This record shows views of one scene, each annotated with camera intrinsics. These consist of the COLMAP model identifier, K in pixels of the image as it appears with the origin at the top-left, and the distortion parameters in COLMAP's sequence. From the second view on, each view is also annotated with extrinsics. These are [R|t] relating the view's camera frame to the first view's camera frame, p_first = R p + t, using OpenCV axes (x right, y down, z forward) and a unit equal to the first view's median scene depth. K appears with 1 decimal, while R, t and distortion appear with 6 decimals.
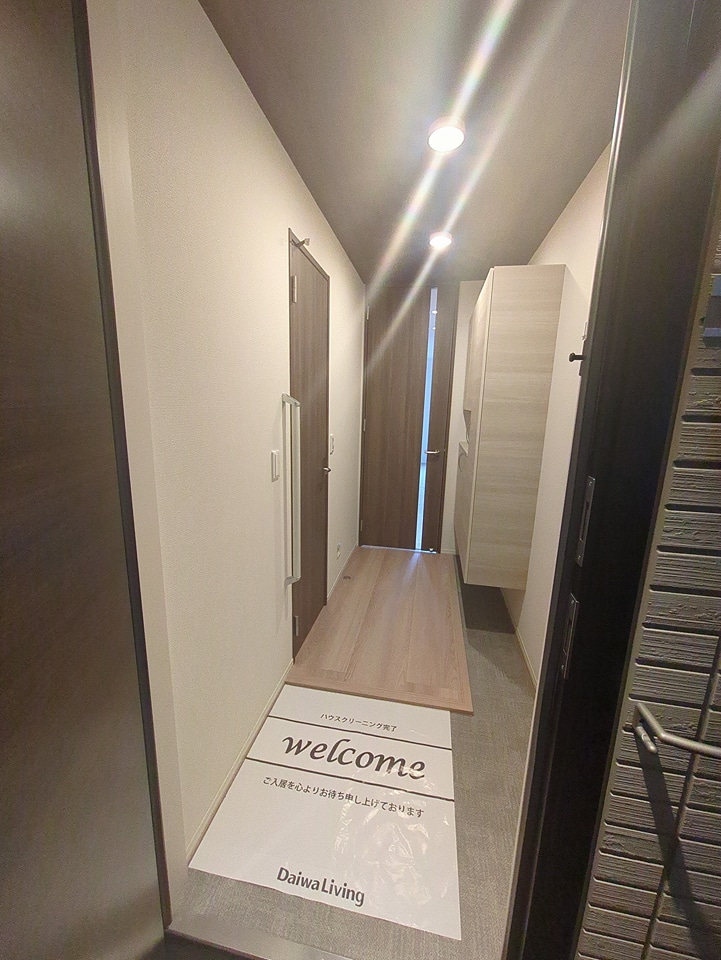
lens RADIAL K [[378.1, 0, 362.9], [0, 378.1, 475.4], [0, 0, 1]] dist [-0.000577, 0.000411]
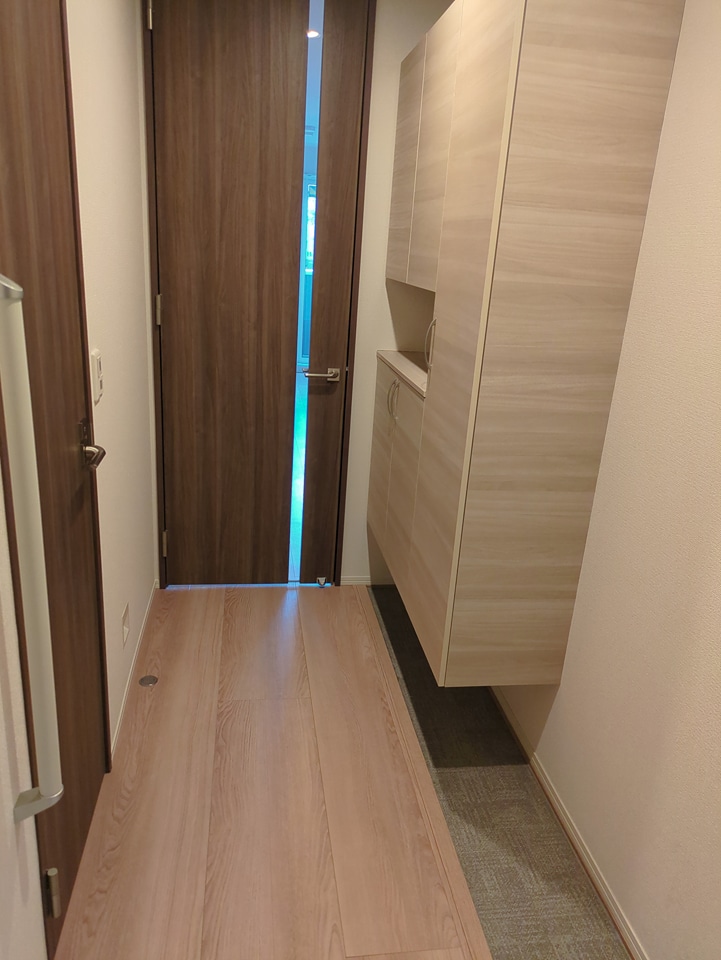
lens RADIAL K [[709.1, 0, 360.0], [0, 709.1, 484.0], [0, 0, 1]] dist [0.050378, -0.037500]
pose [[0.944836, -0.070882, 0.319782, -0.058906], [0.023155, 0.988315, 0.150654, -0.065768], [-0.326724, -0.134939, 0.935437, 0.195994]]
